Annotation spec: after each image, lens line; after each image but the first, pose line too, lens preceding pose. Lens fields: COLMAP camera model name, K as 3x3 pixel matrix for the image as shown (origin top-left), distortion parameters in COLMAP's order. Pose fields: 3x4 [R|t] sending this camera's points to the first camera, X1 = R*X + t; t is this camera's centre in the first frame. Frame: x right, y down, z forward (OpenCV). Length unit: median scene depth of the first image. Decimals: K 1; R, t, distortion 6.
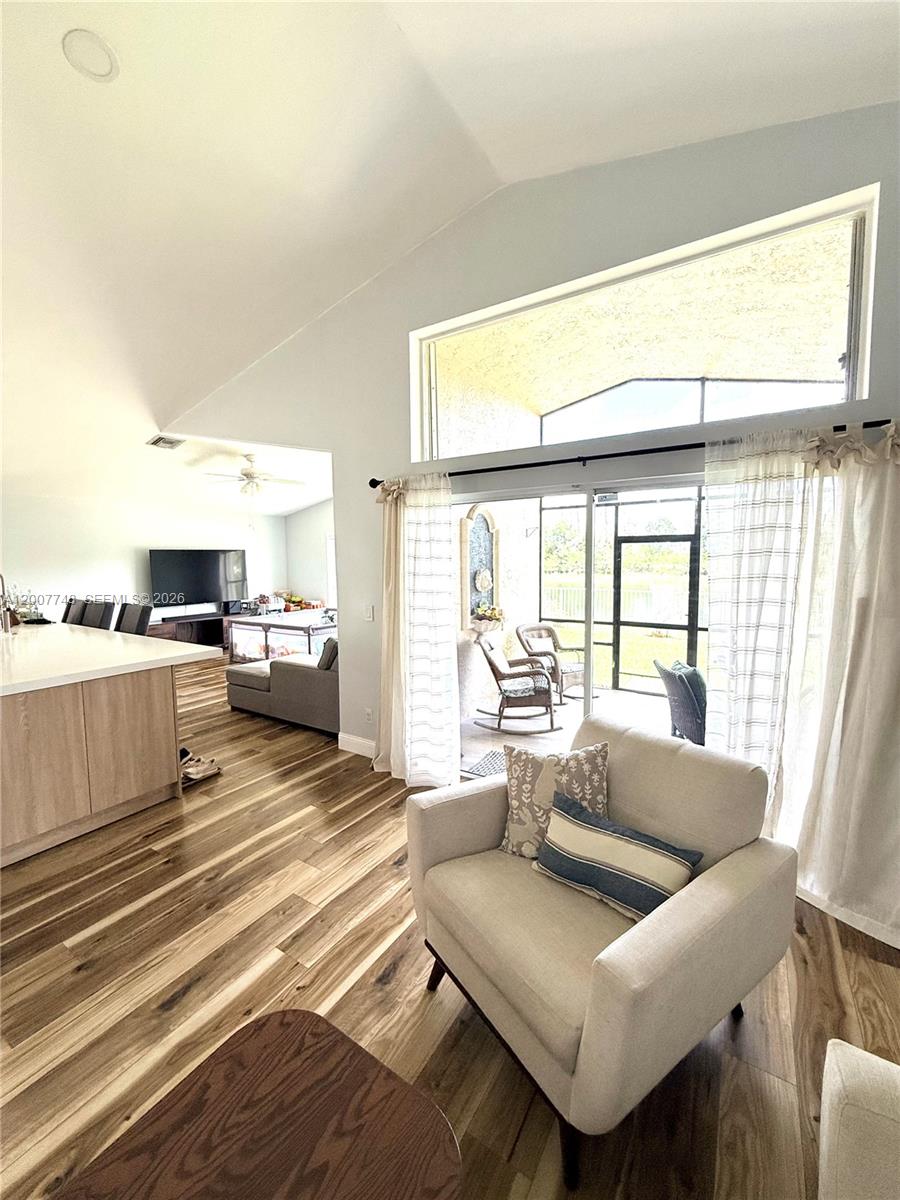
lens RADIAL K [[479.5, 0, 450.2], [0, 479.5, 598.9], [0, 0, 1]] dist [0.002853, -0.001008]
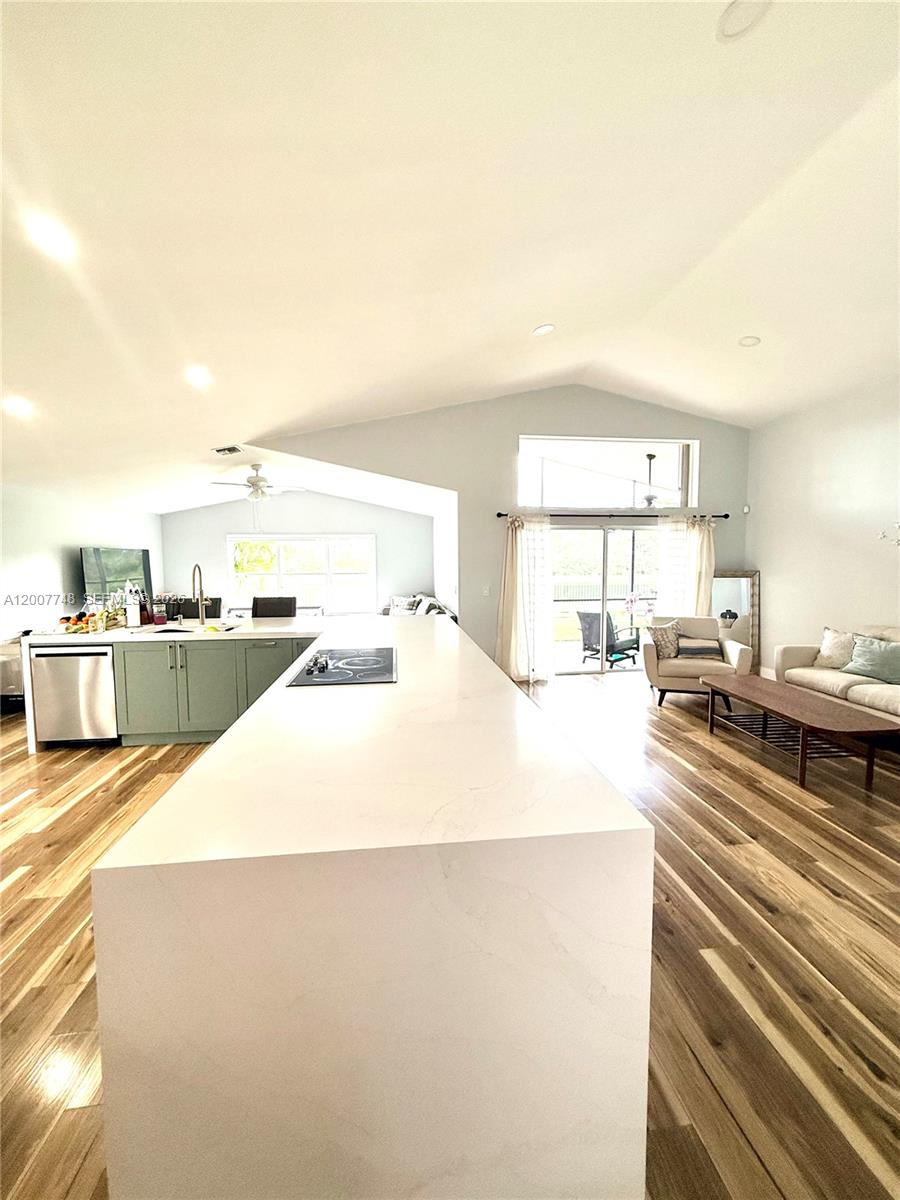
lens RADIAL K [[479.5, 0, 456.1], [0, 479.5, 596.1], [0, 0, 1]] dist [0.002853, -0.001008]
pose [[0.763852, -0.045091, 0.643815, -1.563574], [0.056606, 0.998393, 0.002765, 0.042508], [-0.642905, 0.034331, 0.765176, -0.242901]]
